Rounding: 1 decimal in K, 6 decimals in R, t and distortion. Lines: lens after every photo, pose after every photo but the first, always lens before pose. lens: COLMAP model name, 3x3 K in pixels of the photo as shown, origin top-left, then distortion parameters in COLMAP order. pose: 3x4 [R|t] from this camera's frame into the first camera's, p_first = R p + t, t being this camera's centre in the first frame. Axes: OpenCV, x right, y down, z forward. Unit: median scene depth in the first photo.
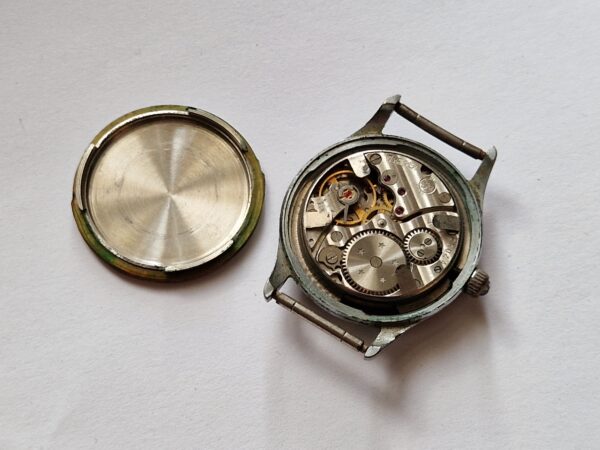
lens RADIAL K [[1199.4, 0, 300.0], [0, 1199.4, 225.0], [0, 0, 1]] dist [0.009239, -0.147180]
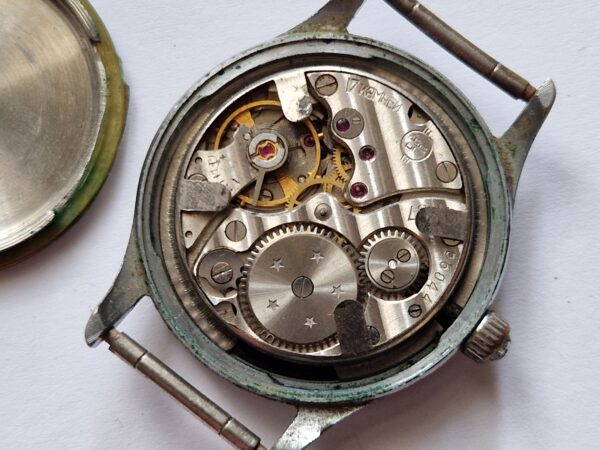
lens RADIAL K [[1199.4, 0, 300.0], [0, 1199.4, 225.0], [0, 0, 1]] dist [0.009239, -0.147180]
pose [[0.994310, 0.091967, -0.053758, 0.086839], [-0.076589, 0.967923, 0.239290, -0.122867], [0.074040, -0.233811, 0.969459, 0.472586]]
